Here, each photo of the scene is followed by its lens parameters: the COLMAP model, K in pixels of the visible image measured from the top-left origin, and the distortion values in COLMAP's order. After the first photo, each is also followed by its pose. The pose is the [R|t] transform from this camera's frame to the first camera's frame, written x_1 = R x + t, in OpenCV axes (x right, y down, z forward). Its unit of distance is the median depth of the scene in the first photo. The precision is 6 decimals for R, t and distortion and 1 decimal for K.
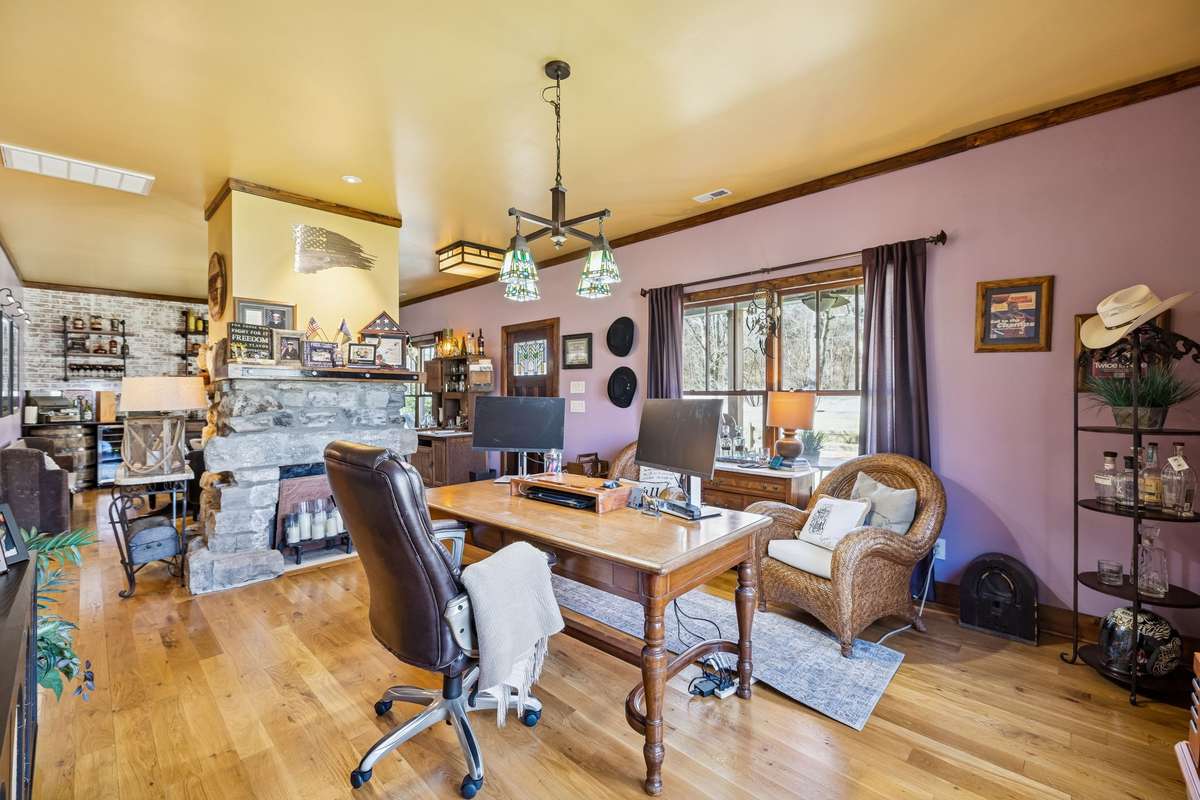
lens RADIAL K [[504.6, 0, 597.1], [0, 504.6, 392.9], [0, 0, 1]] dist [0.000398, 0.000145]
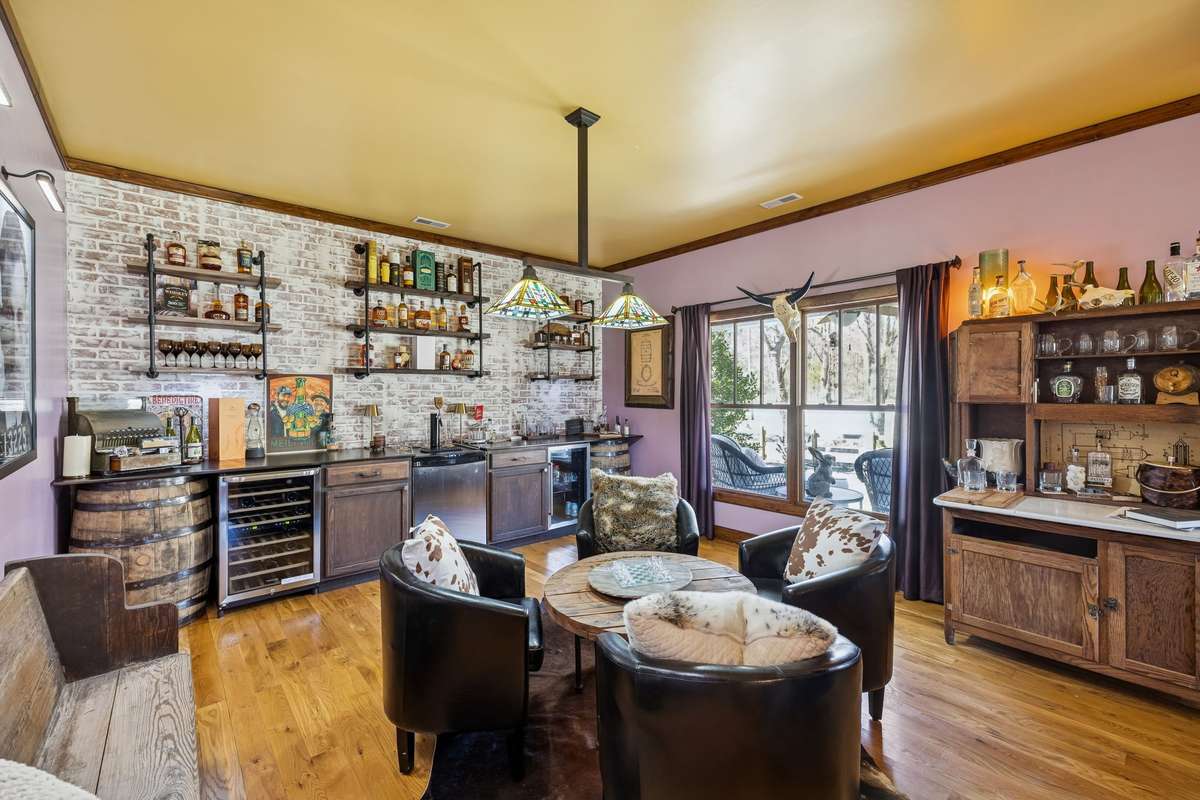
lens RADIAL K [[504.6, 0, 599.2], [0, 504.6, 396.8], [0, 0, 1]] dist [0.000398, 0.000145]
pose [[0.997005, 0.006022, -0.077100, -0.591640], [-0.005512, 0.999962, 0.006818, -0.010375], [0.077138, -0.006373, 0.997000, 0.555143]]
